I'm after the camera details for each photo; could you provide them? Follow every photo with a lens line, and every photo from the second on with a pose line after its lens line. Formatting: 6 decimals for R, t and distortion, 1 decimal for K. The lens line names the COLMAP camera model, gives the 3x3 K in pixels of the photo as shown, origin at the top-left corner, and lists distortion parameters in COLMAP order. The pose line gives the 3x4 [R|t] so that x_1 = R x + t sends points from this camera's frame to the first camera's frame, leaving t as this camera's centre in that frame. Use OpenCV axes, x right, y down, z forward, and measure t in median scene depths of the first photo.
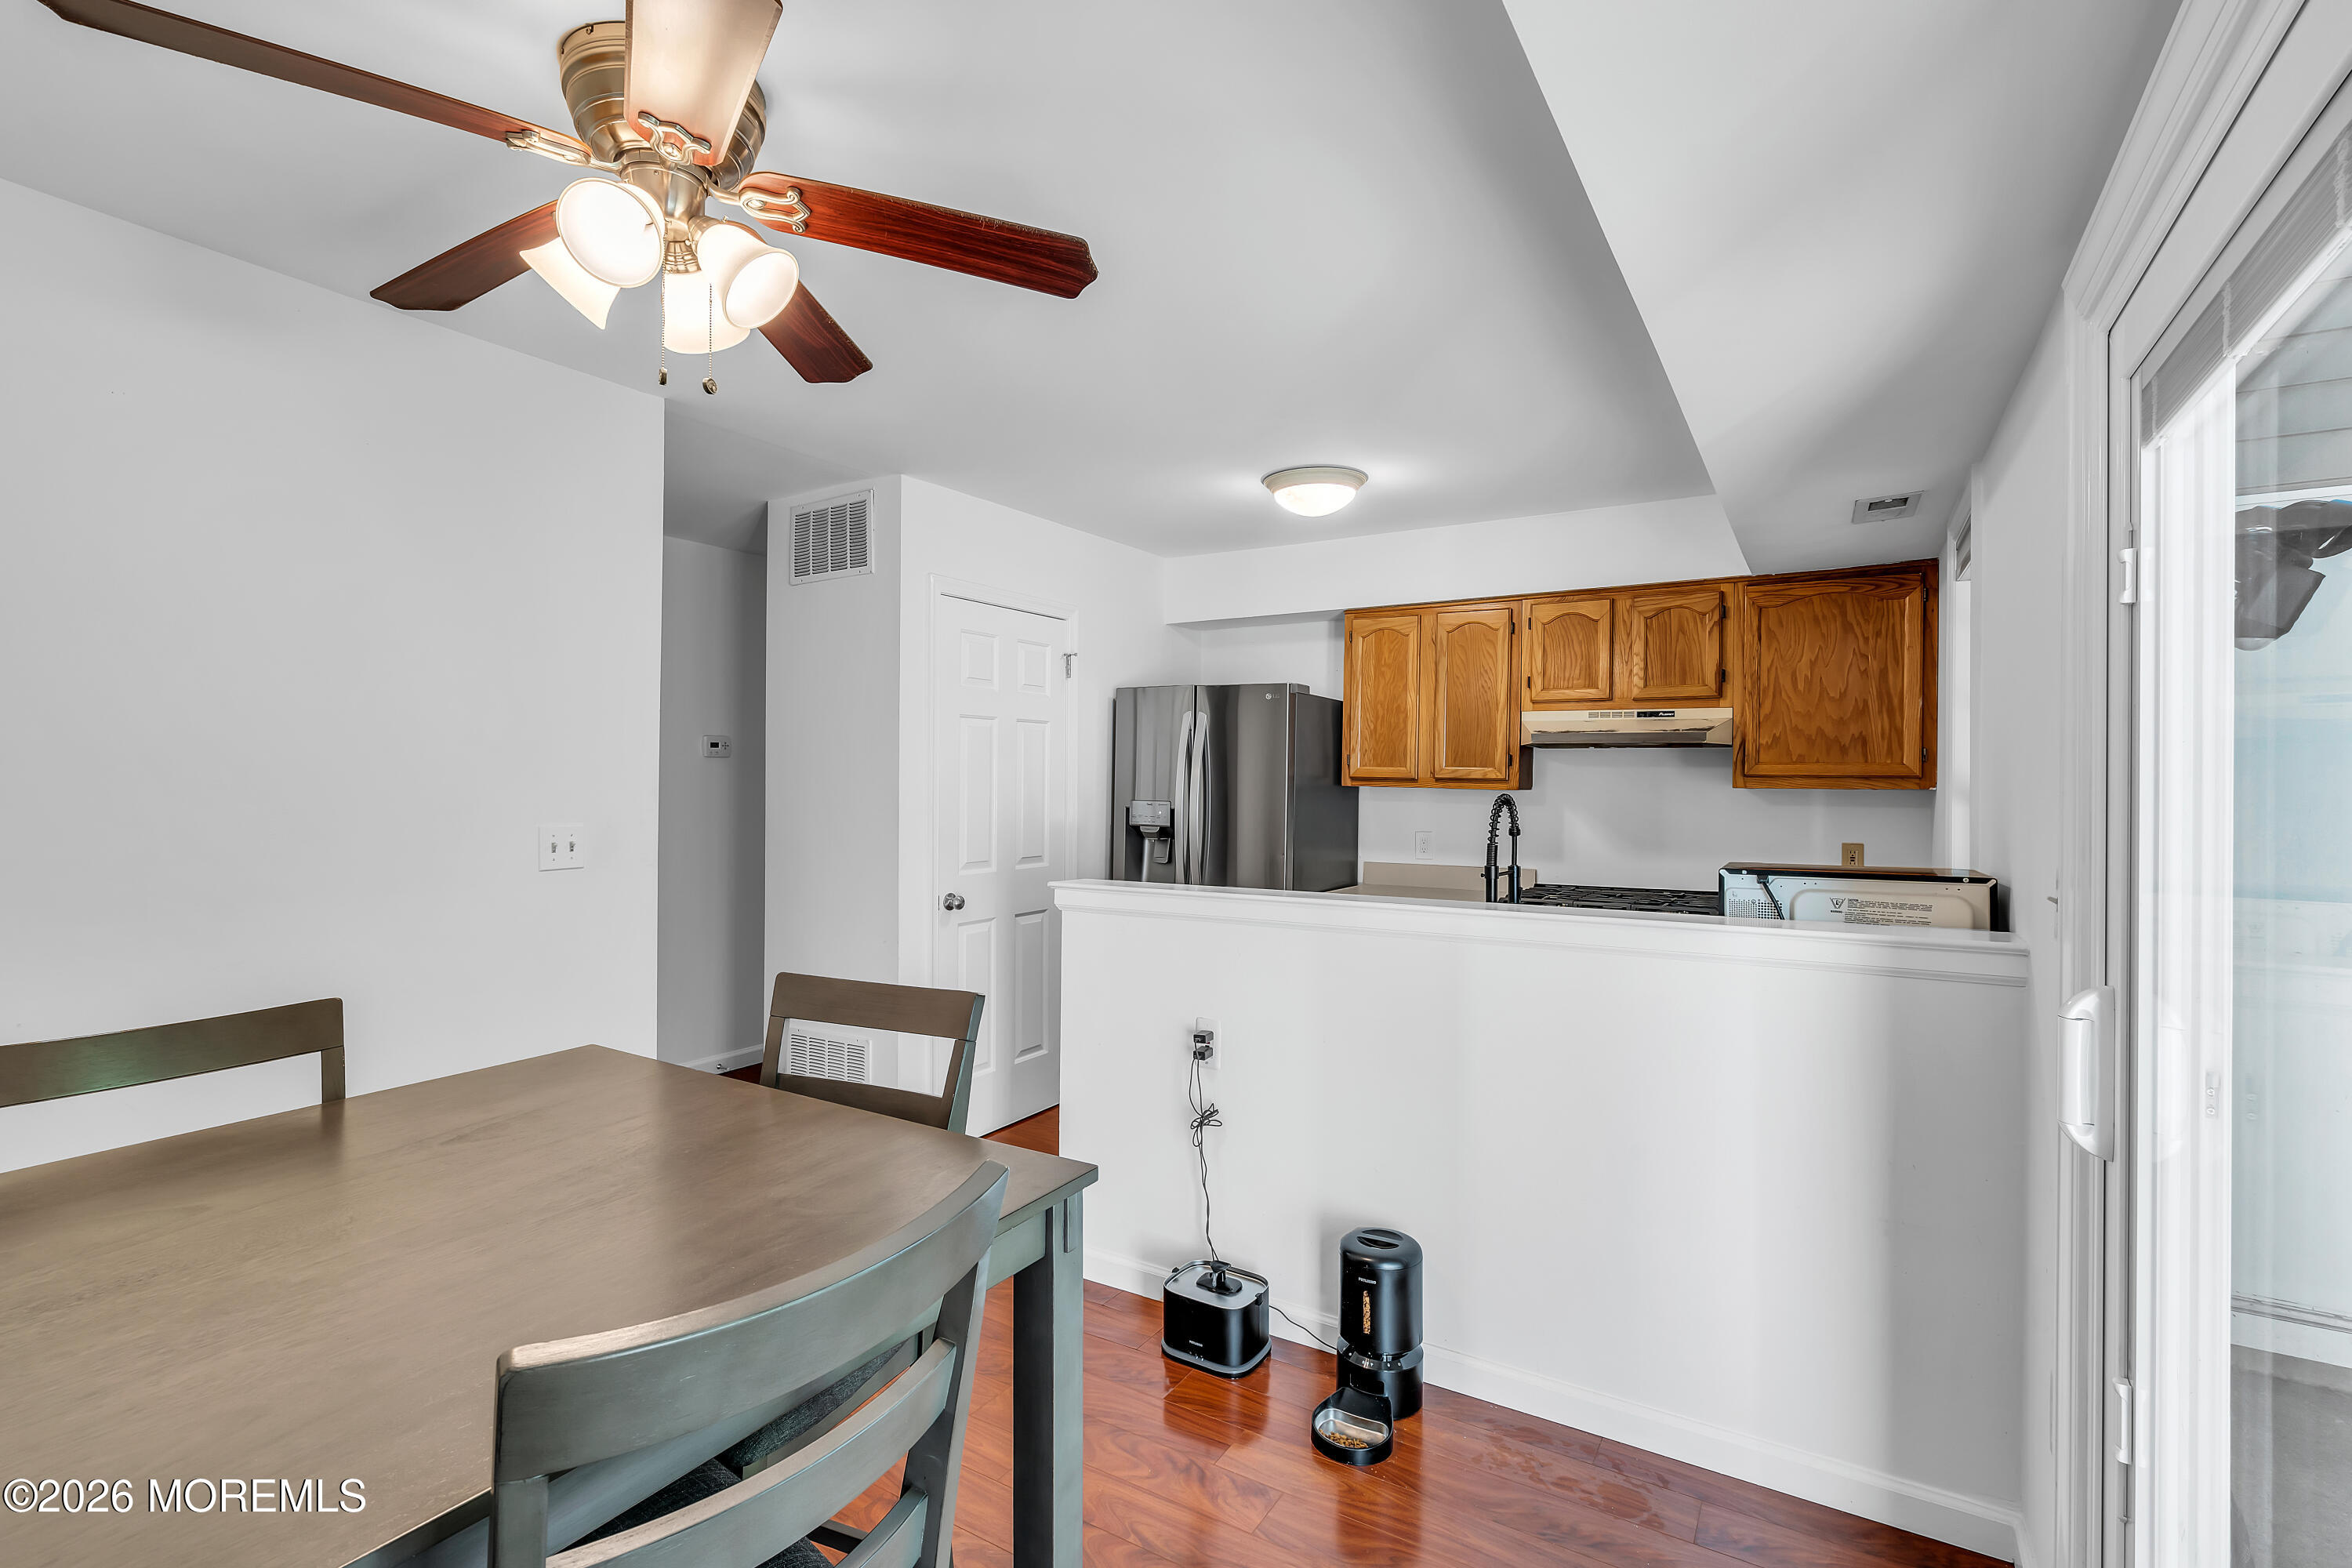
lens RADIAL K [[1063.1, 0, 1181.8], [0, 1063.1, 782.9], [0, 0, 1]] dist [0.004885, 0.000456]
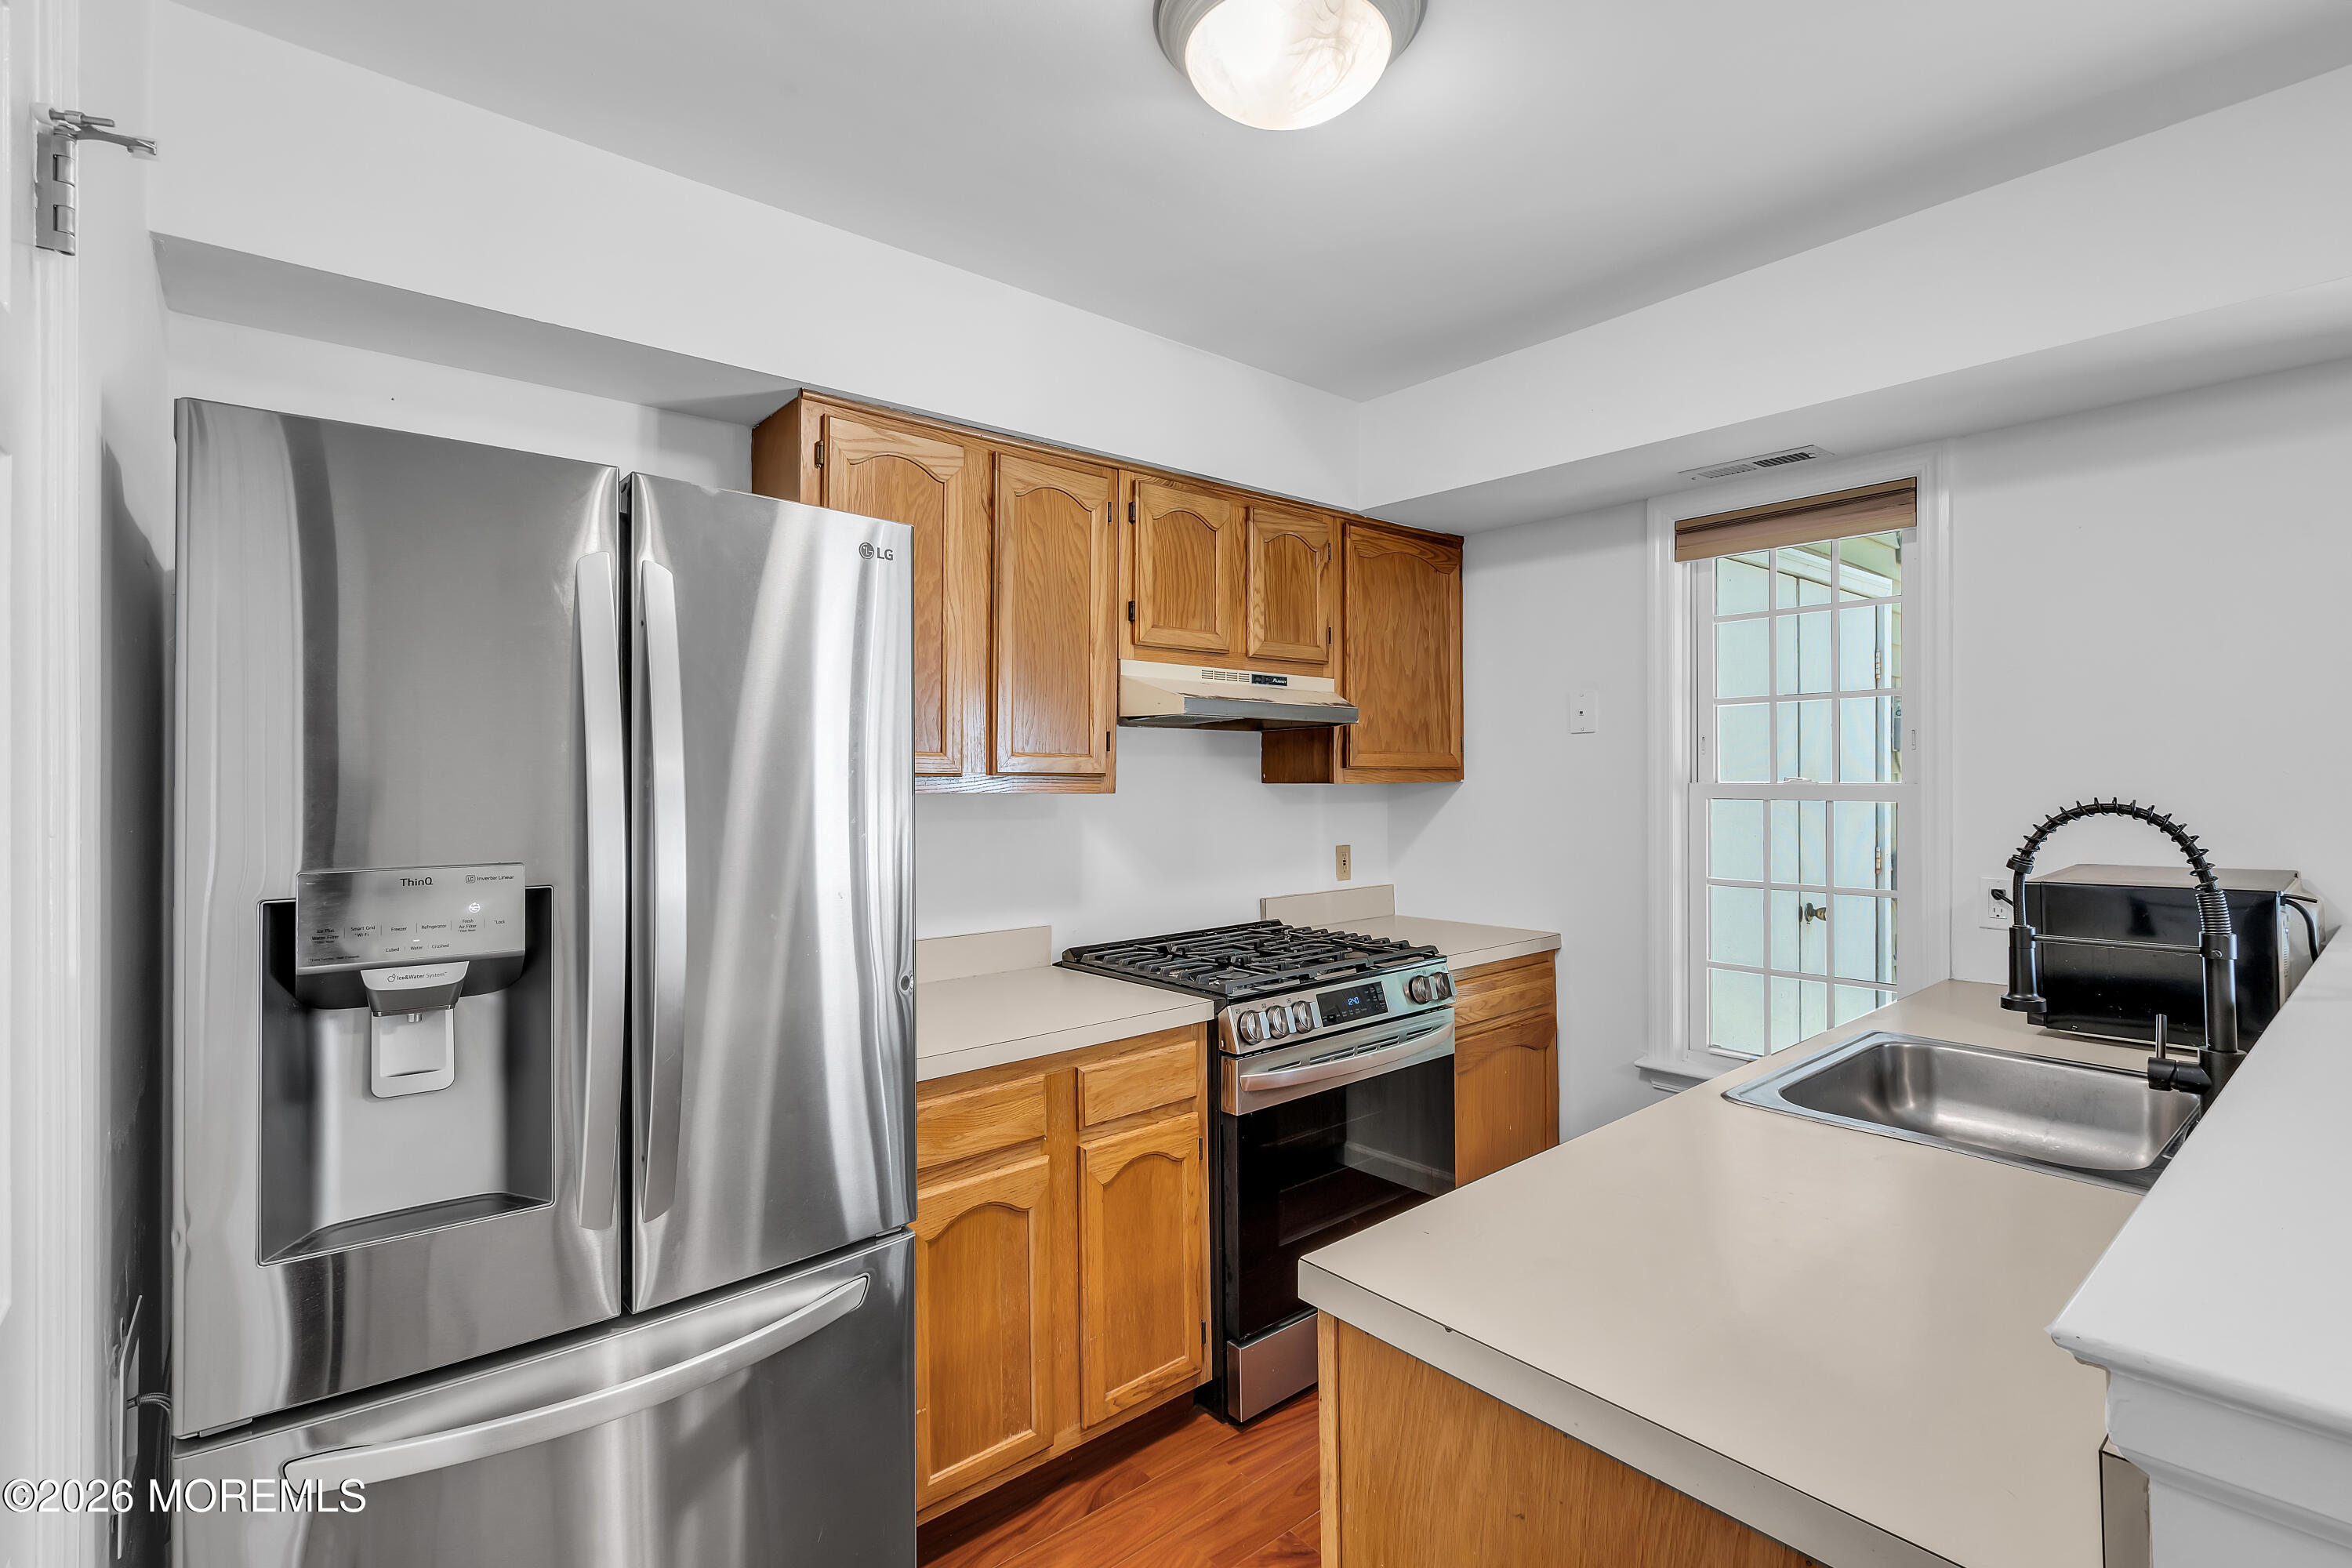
lens RADIAL K [[1063.1, 0, 1163.5], [0, 1063.1, 767.7], [0, 0, 1]] dist [0.004885, 0.000456]
pose [[0.331421, -0.004169, 0.943474, -0.256932], [0.008867, 0.999960, 0.001303, -0.008909], [-0.943441, 0.007934, 0.331444, 0.887524]]
